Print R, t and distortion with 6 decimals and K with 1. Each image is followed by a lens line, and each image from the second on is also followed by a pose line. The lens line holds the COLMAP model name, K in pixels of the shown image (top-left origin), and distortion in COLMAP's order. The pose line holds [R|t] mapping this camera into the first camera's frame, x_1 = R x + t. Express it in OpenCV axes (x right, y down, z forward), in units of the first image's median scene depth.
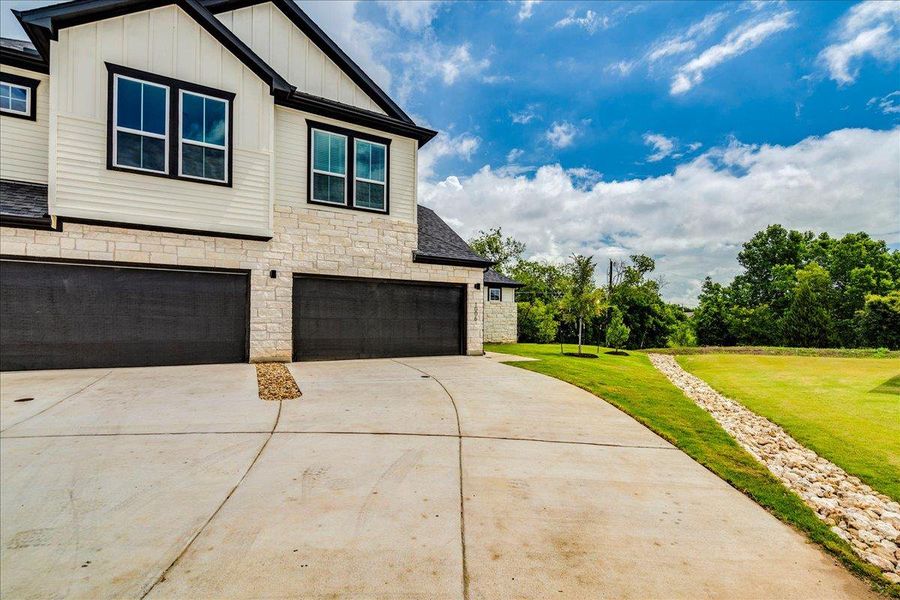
lens RADIAL K [[420.0, 0, 452.9], [0, 420.0, 309.3], [0, 0, 1]] dist [-0.002048, 0.001911]
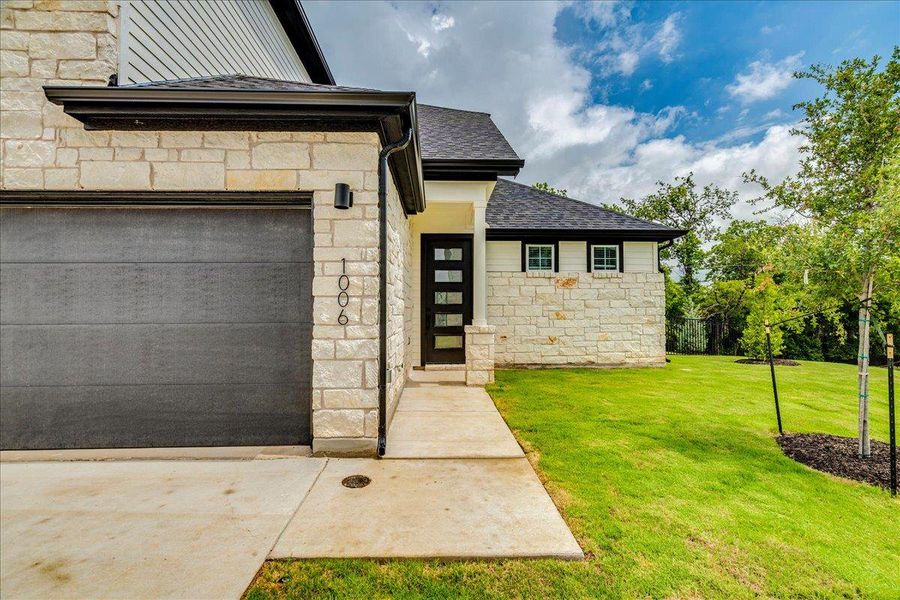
lens RADIAL K [[420.0, 0, 444.1], [0, 420.0, 301.6], [0, 0, 1]] dist [-0.002048, 0.001911]
pose [[0.885152, -0.029904, -0.464340, 0.287401], [0.028765, 0.999541, -0.009537, 0.019734], [0.464412, -0.004916, 0.885606, 0.959814]]
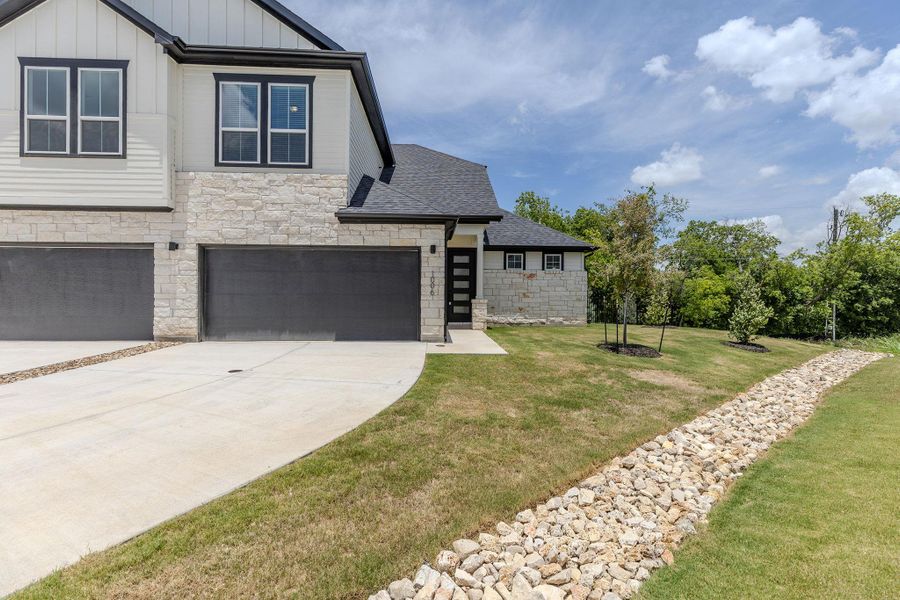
lens RADIAL K [[420.0, 0, 446.3], [0, 420.0, 297.3], [0, 0, 1]] dist [-0.002048, 0.001911]
pose [[0.892721, -0.007105, -0.450554, 0.504328], [0.017385, 0.999674, 0.018683, 0.021100], [0.450274, -0.024511, 0.892554, 0.411232]]
